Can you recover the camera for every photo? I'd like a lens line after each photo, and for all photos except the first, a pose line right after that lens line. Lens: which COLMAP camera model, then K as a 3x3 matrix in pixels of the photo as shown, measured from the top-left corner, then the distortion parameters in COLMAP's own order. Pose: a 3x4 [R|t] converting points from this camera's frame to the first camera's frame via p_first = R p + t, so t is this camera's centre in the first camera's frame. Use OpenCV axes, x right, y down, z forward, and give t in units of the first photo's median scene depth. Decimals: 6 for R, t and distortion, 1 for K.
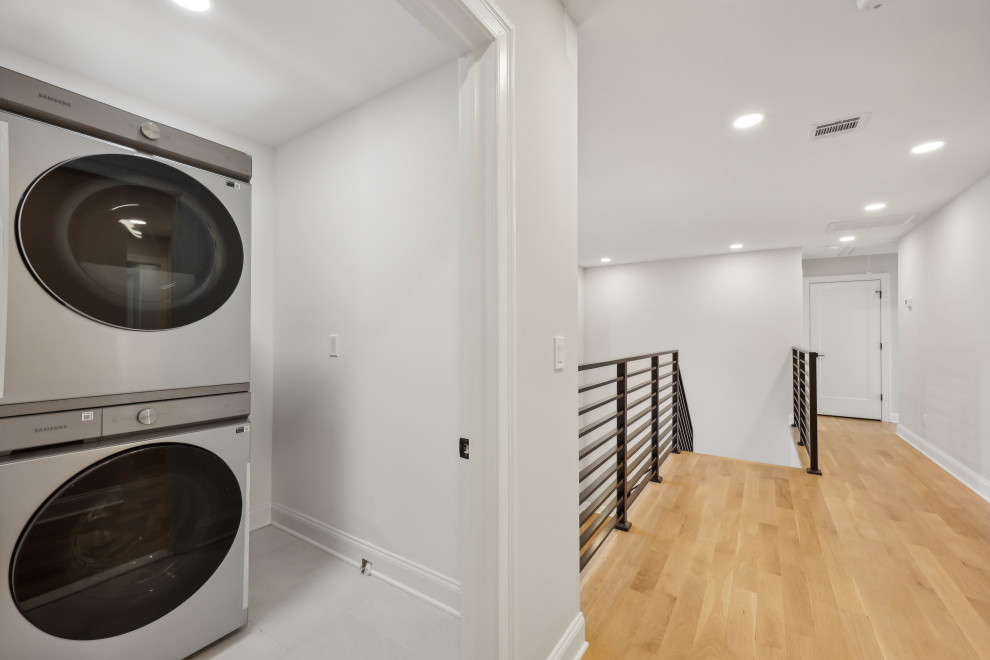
lens RADIAL K [[409.9, 0, 497.9], [0, 409.9, 332.9], [0, 0, 1]] dist [0.013224, -0.000802]
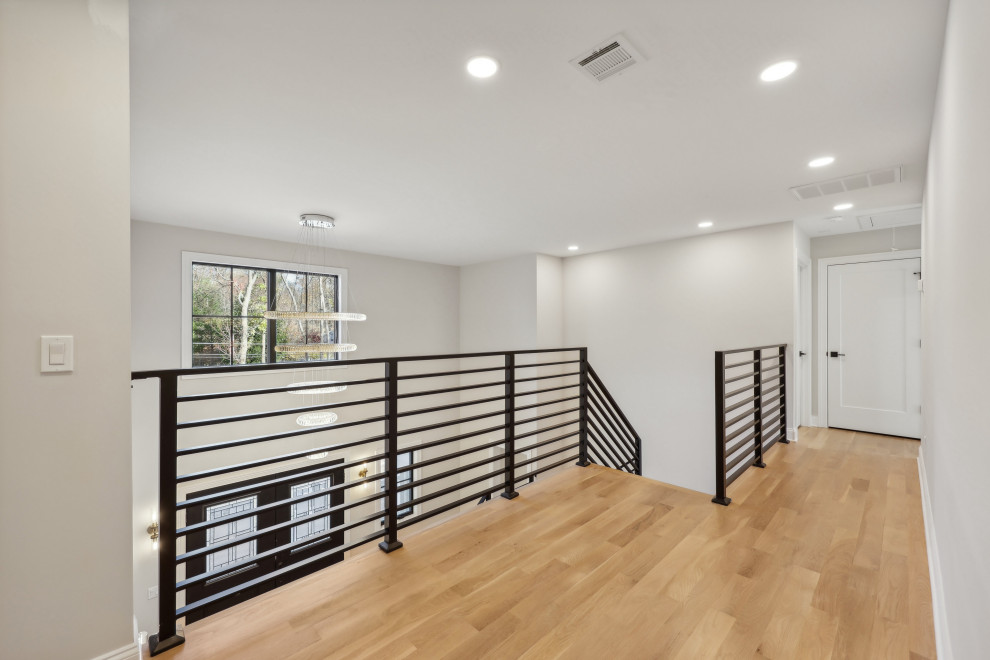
lens RADIAL K [[409.9, 0, 494.5], [0, 409.9, 325.9], [0, 0, 1]] dist [0.013224, -0.000802]
pose [[0.977945, -0.002223, -0.208850, 0.395789], [0.003068, 0.999988, 0.003719, -0.009180], [0.208839, -0.004278, 0.977941, 0.093165]]
